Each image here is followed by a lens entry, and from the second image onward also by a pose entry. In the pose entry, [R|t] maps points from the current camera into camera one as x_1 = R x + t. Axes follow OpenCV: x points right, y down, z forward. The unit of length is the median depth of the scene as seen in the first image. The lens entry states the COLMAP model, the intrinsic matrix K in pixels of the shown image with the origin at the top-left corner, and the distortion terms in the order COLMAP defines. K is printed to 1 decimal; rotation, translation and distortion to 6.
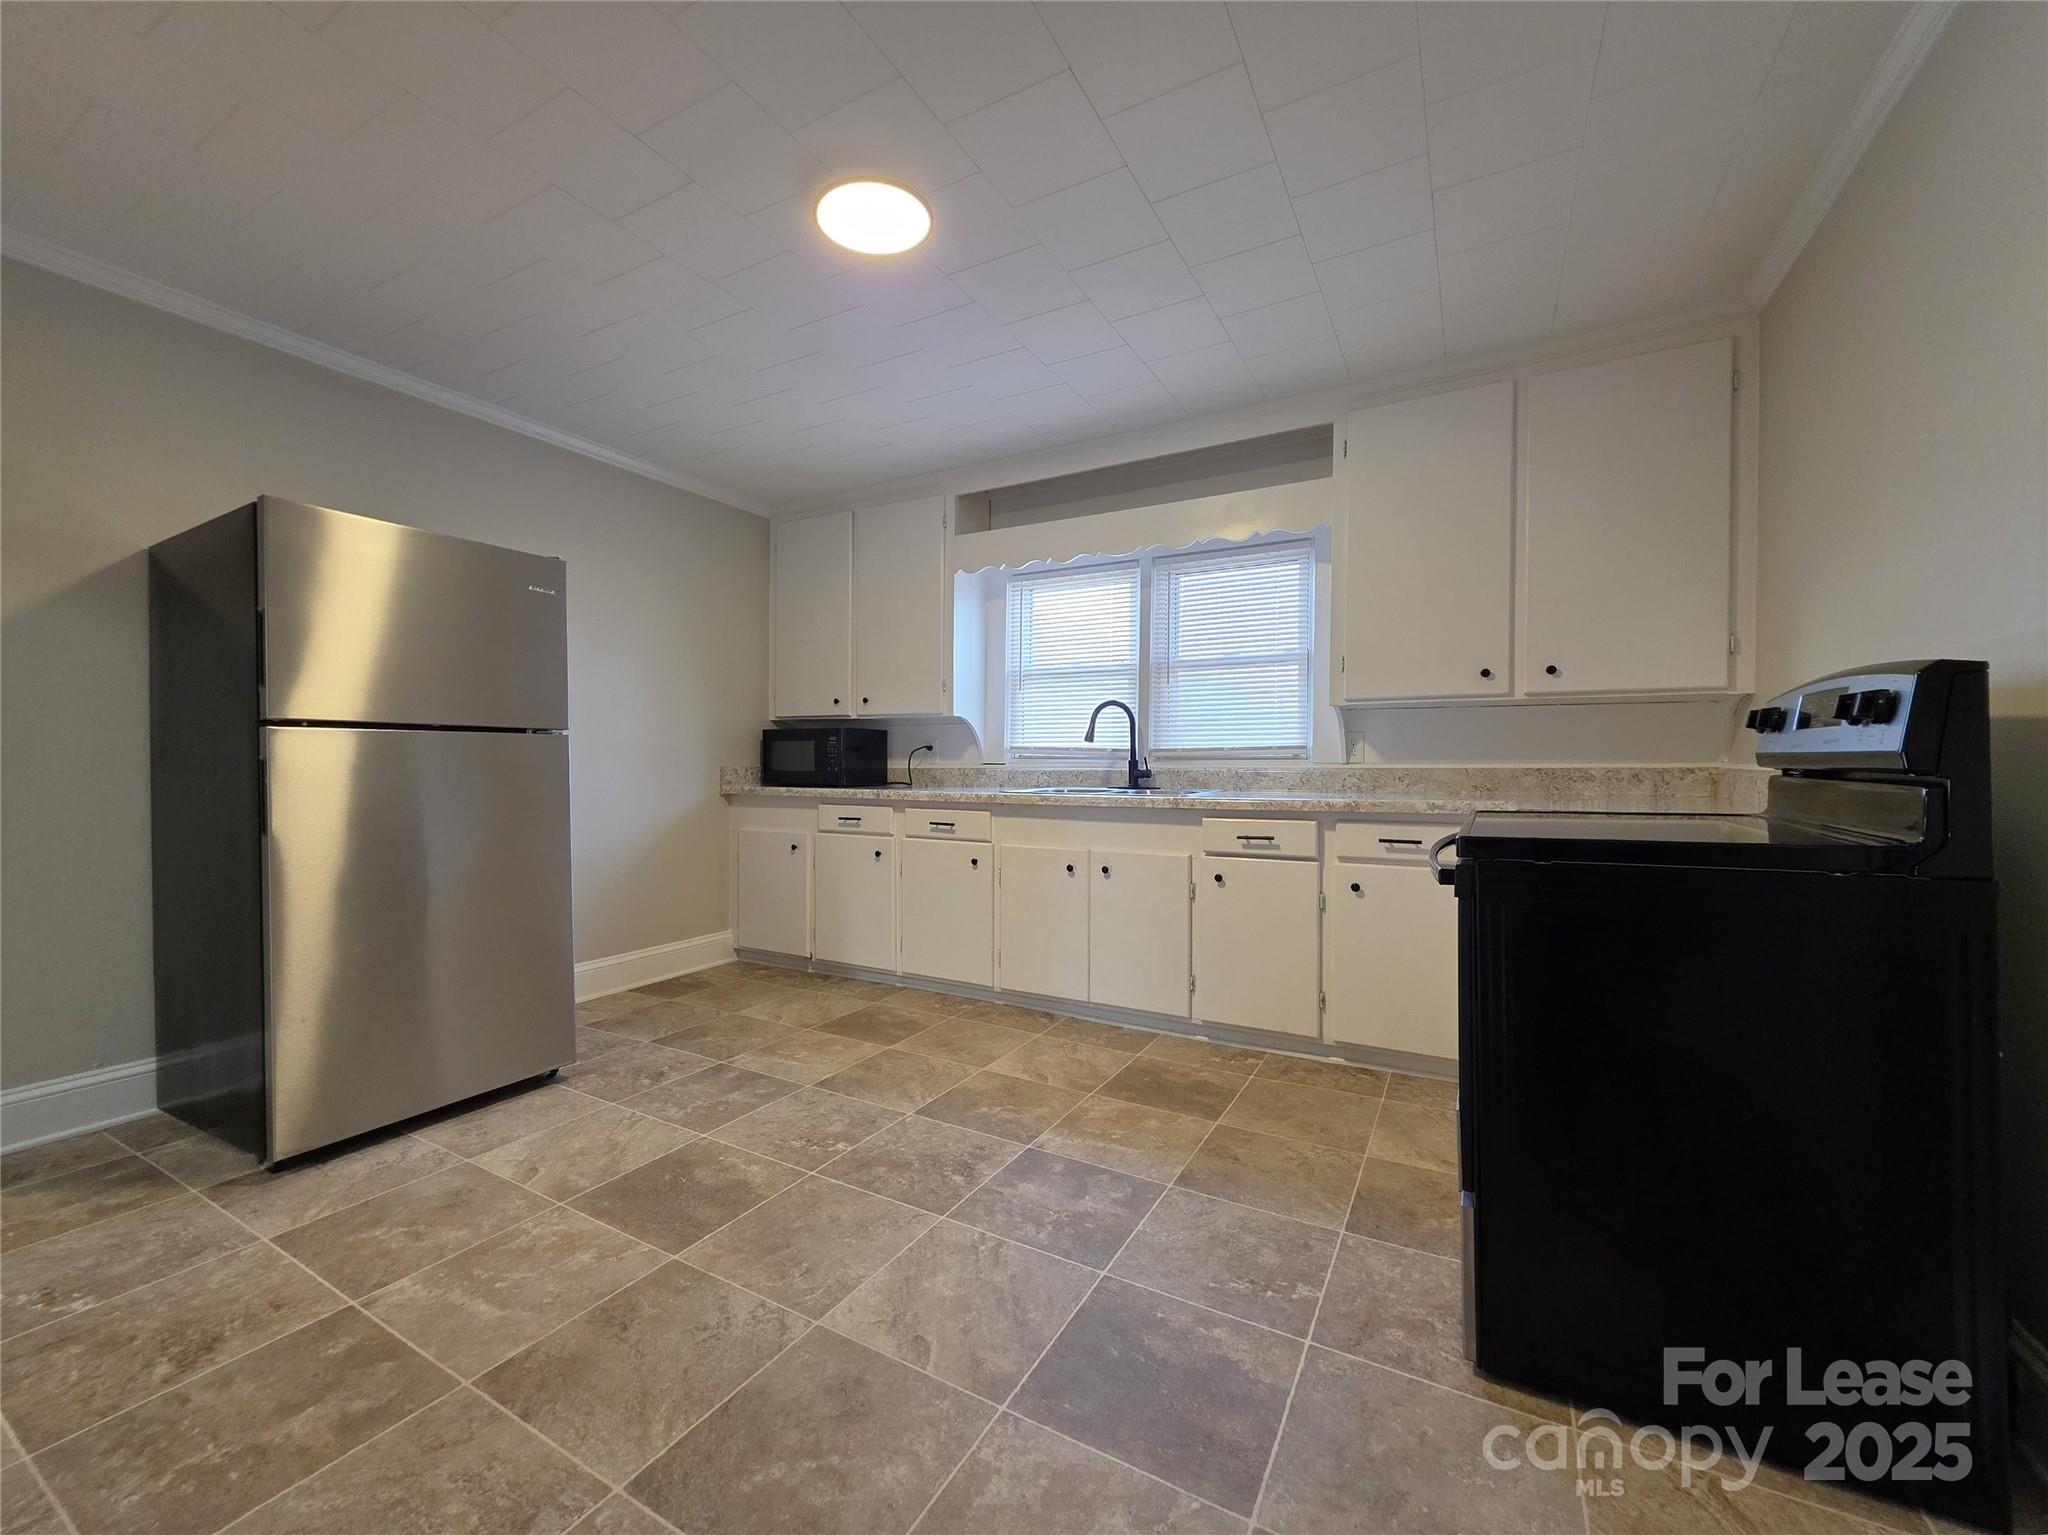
lens RADIAL K [[816.1, 0, 1024.0], [0, 816.1, 767.5], [0, 0, 1]] dist [0.015436, -0.000206]
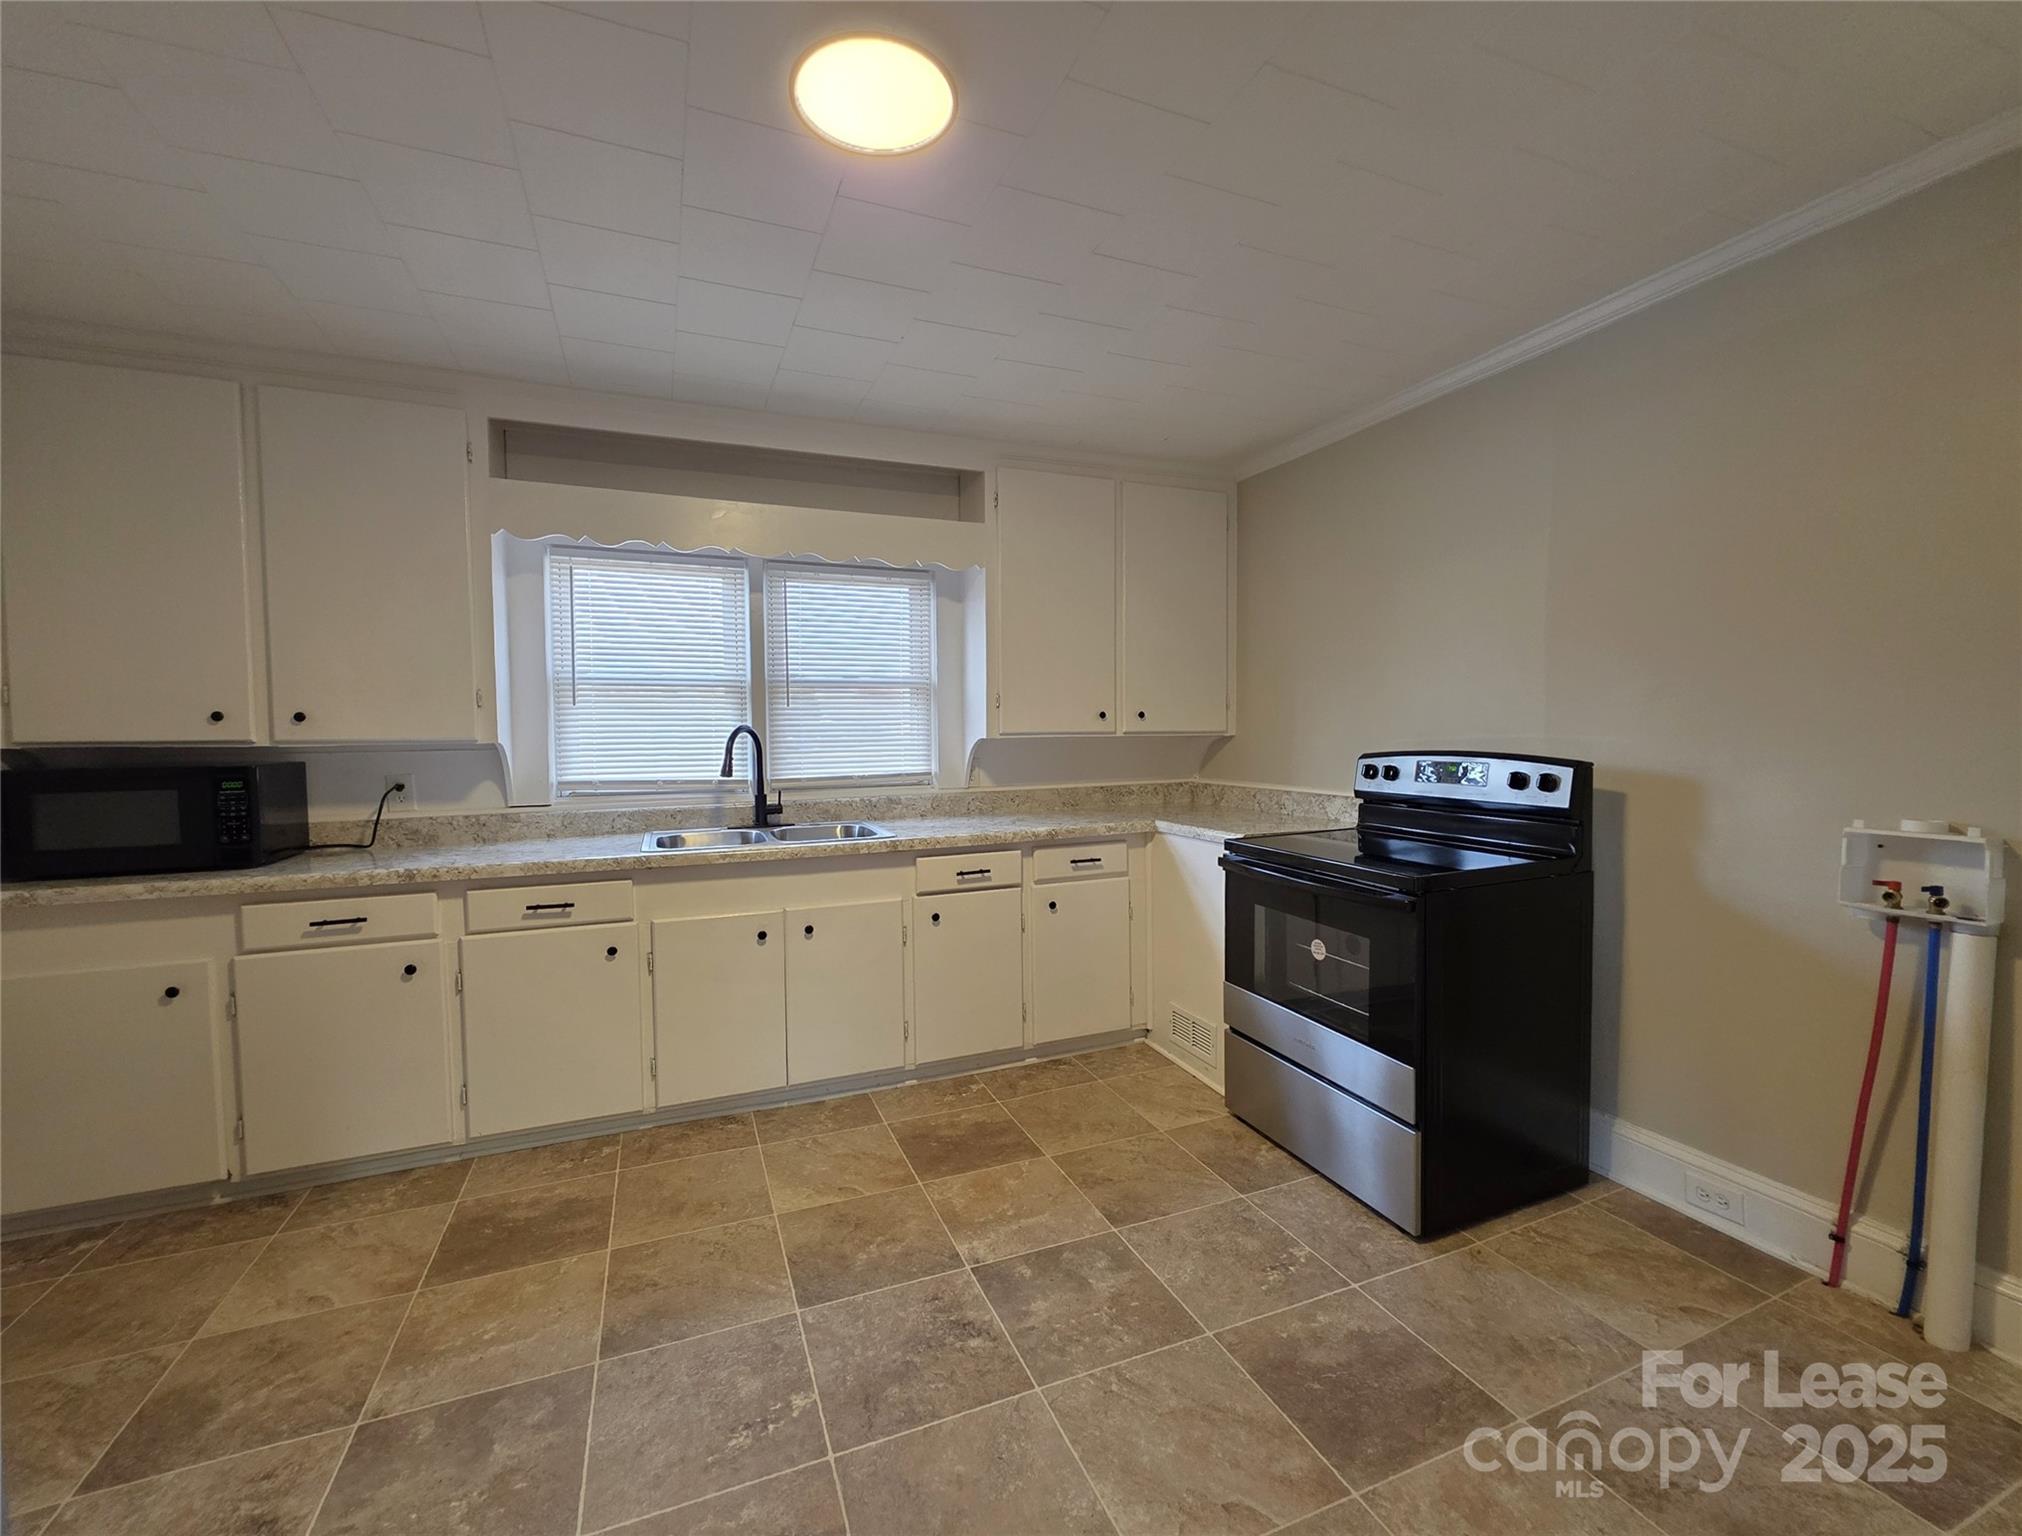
lens RADIAL K [[834.1, 0, 979.6], [0, 834.1, 773.6], [0, 0, 1]] dist [0.004877, 0.000120]
pose [[0.631312, -0.049634, 0.773939, -0.476321], [0.019587, 0.998652, 0.048068, -0.081235], [-0.775281, -0.015187, 0.631434, 0.311474]]
